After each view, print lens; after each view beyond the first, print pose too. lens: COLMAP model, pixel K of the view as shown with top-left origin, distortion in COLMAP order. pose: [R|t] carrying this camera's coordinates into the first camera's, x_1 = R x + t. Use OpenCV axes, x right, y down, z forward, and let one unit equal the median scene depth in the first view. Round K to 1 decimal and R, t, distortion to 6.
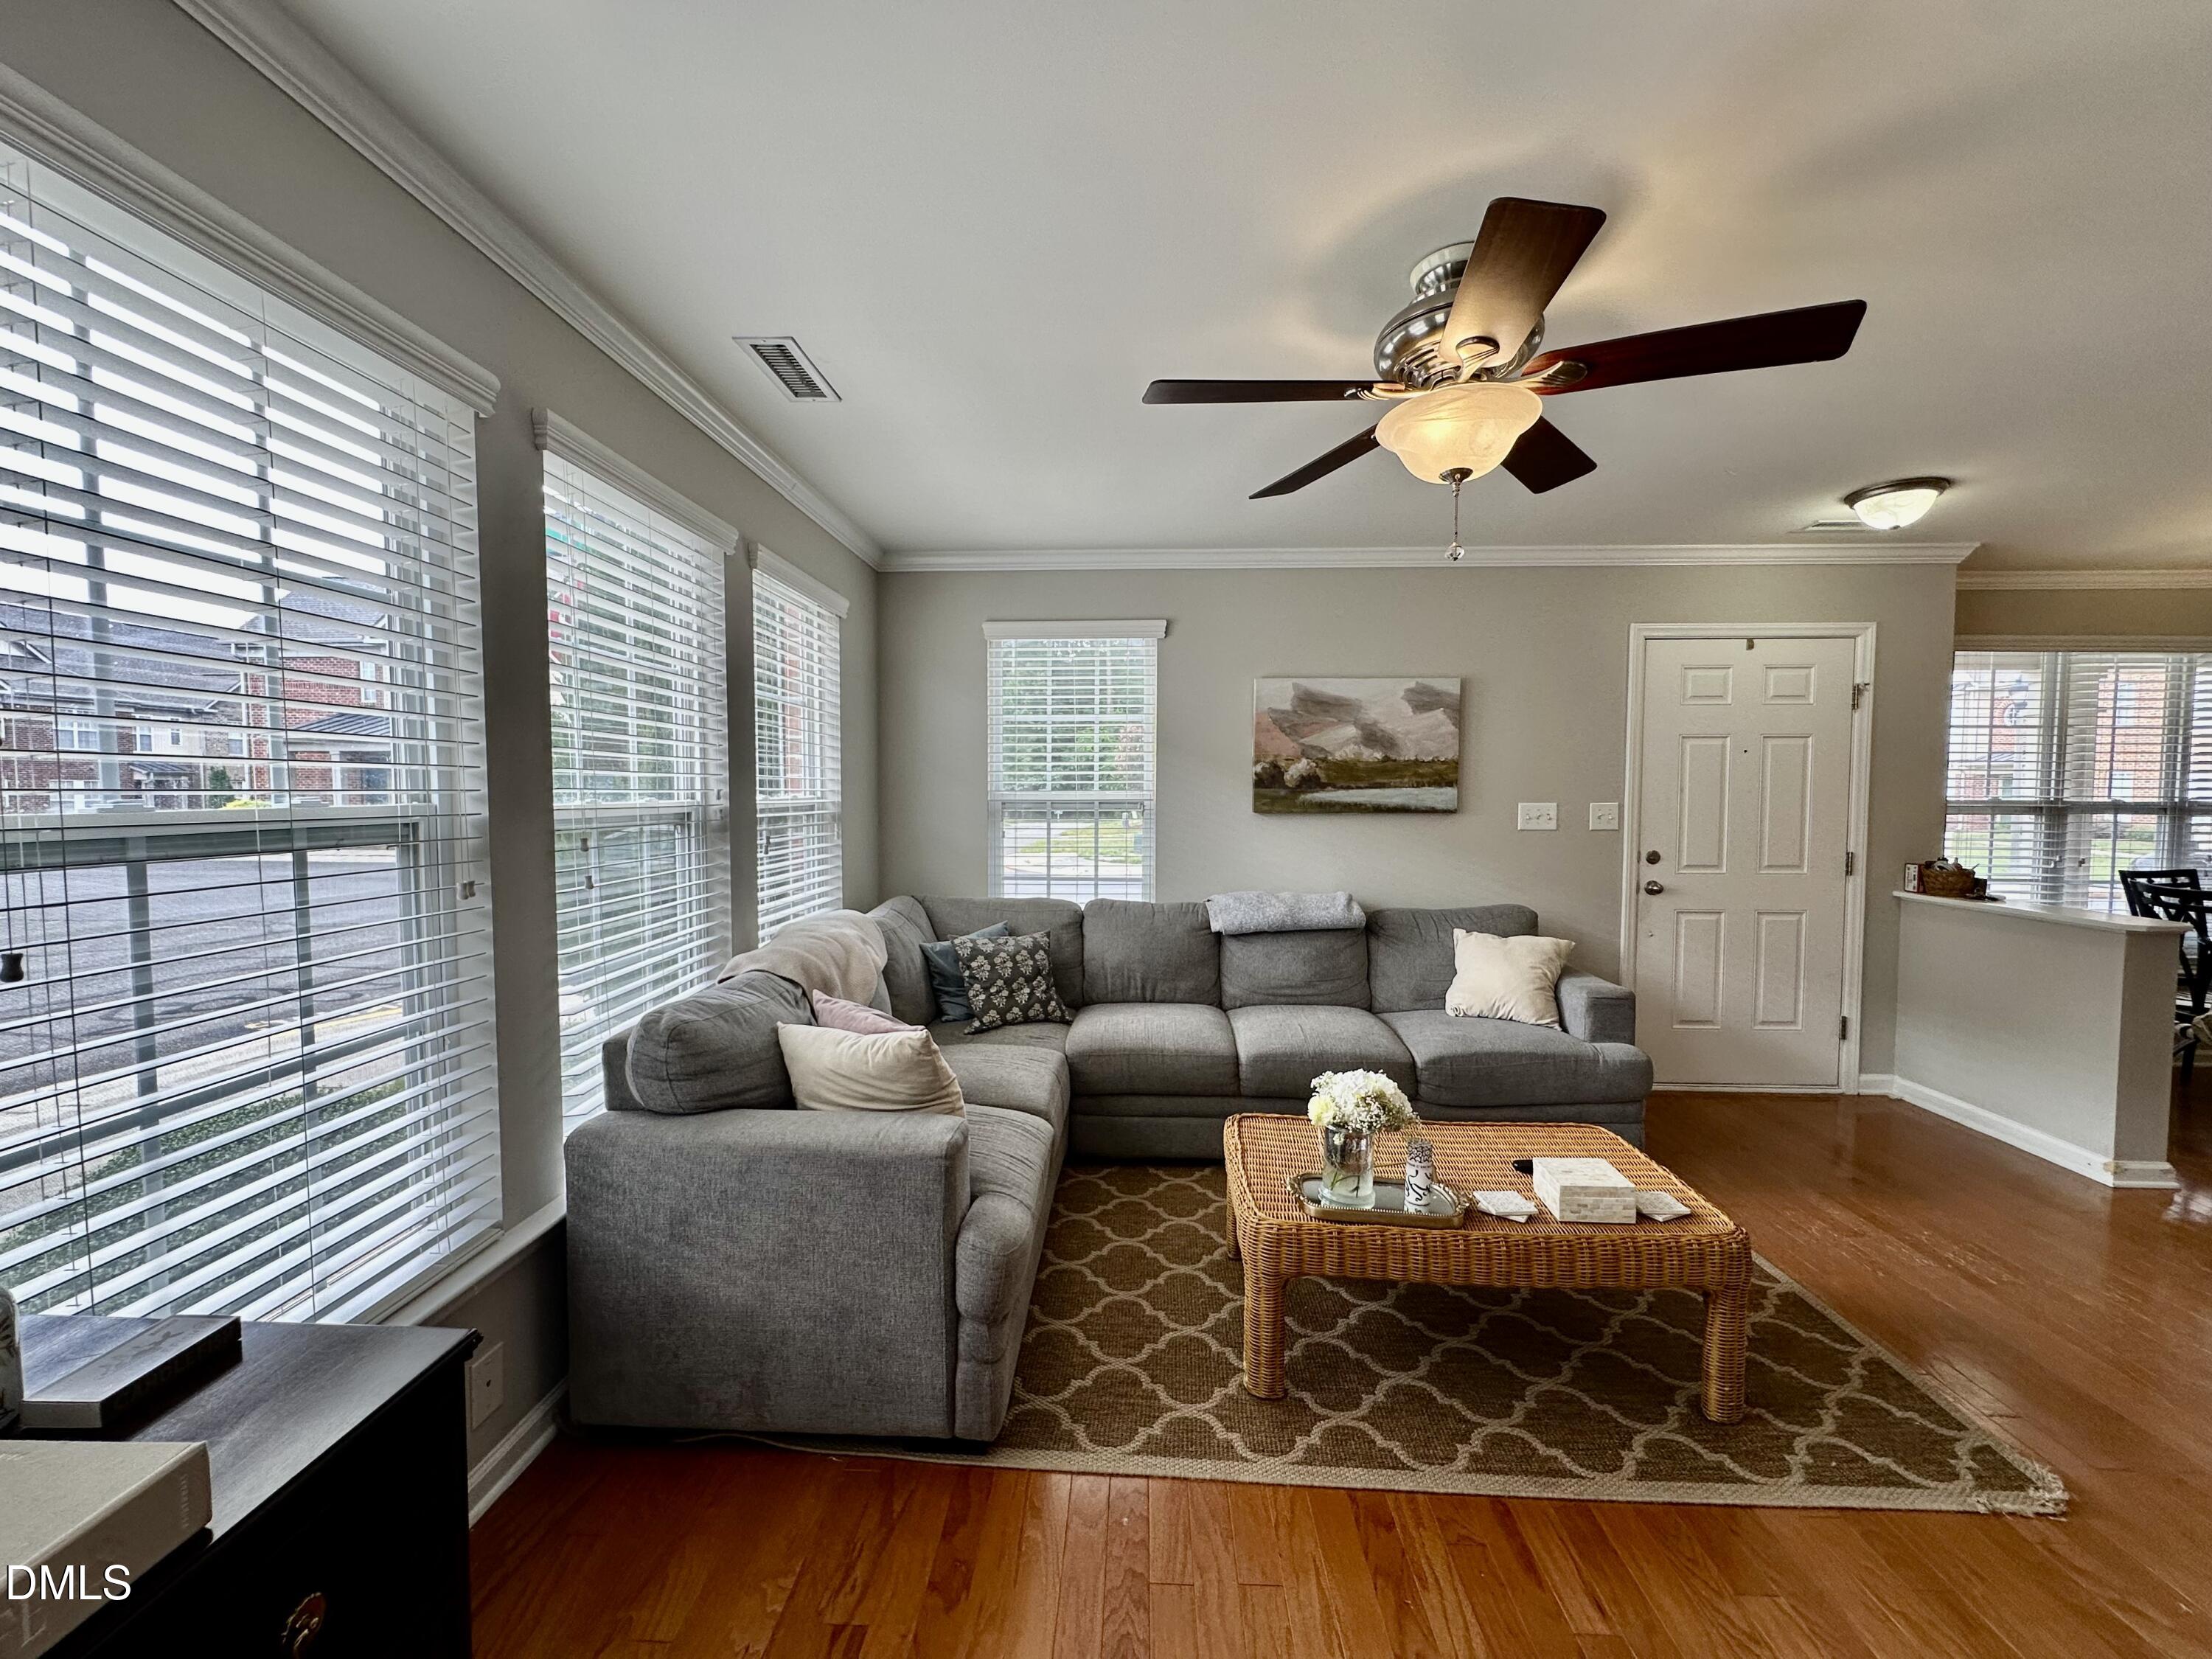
lens RADIAL K [[883.1, 0, 1101.3], [0, 883.1, 837.2], [0, 0, 1]] dist [0.002864, 0.000162]
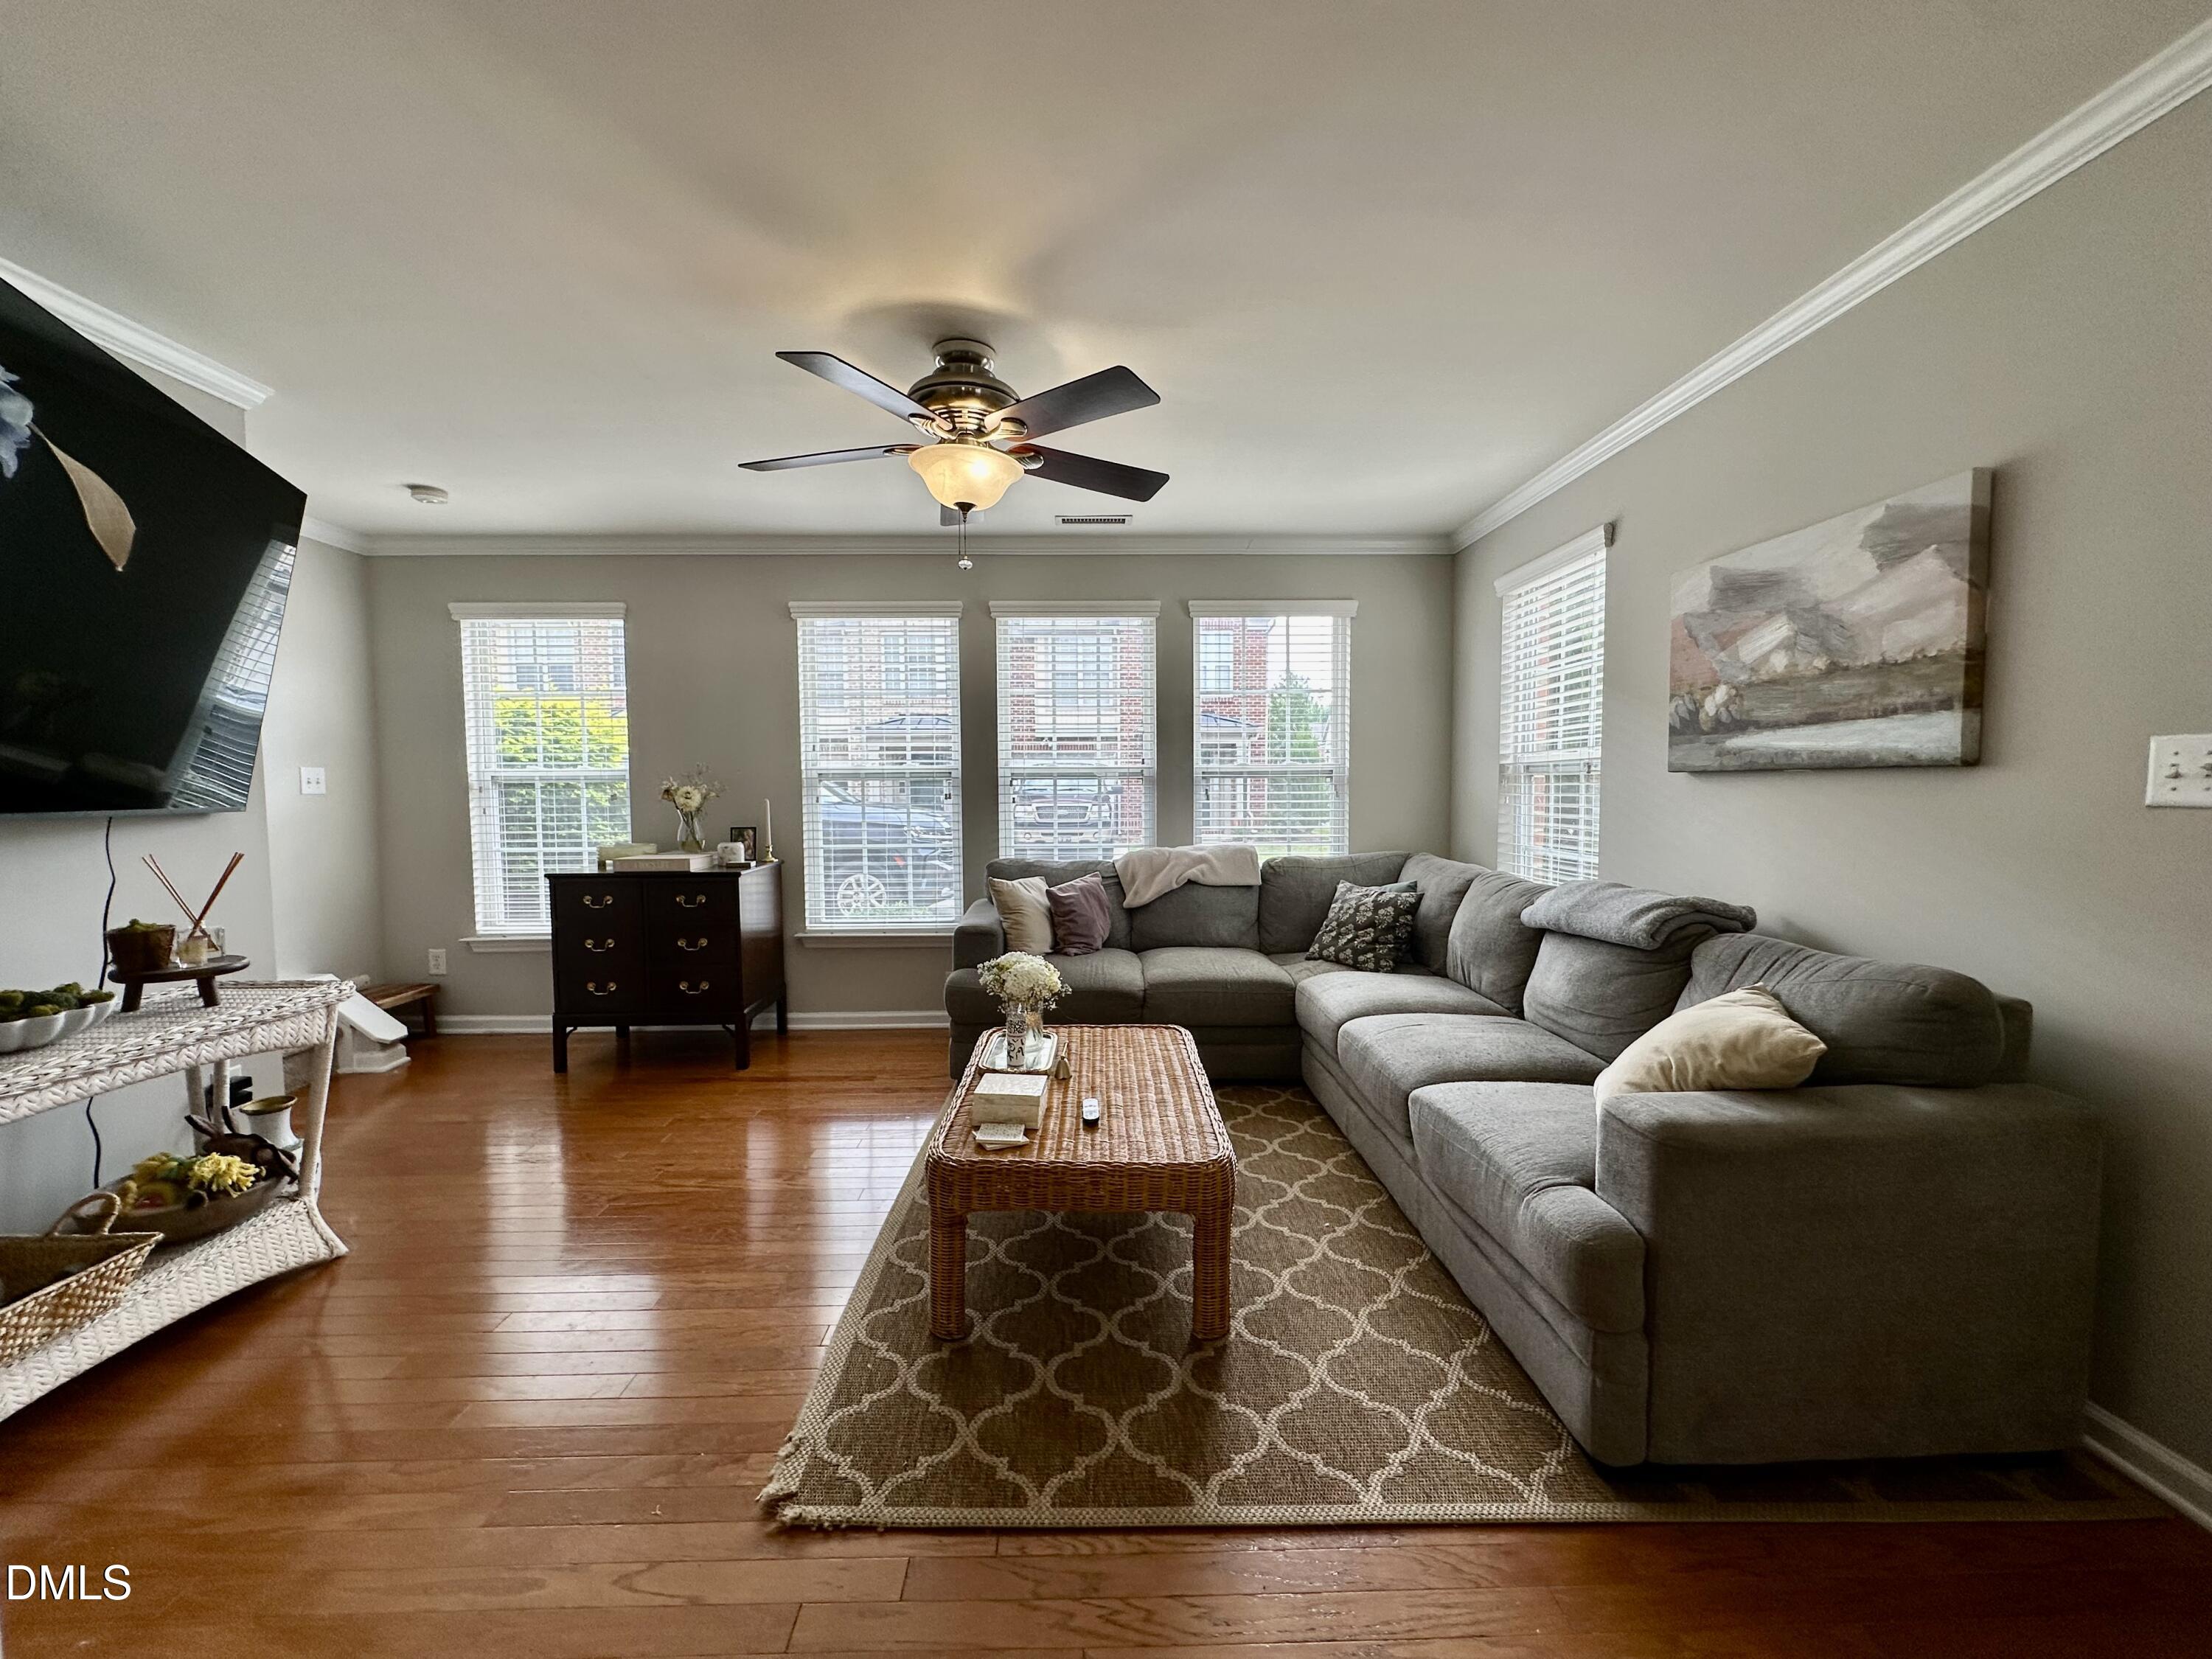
lens RADIAL K [[883.1, 0, 1103.8], [0, 883.1, 830.3], [0, 0, 1]] dist [0.002864, 0.000162]
pose [[0.068453, 0.049517, -0.996425, 0.832931], [-0.046435, 0.997843, 0.046398, 0.005562], [0.996573, 0.043093, 0.070605, 0.525477]]
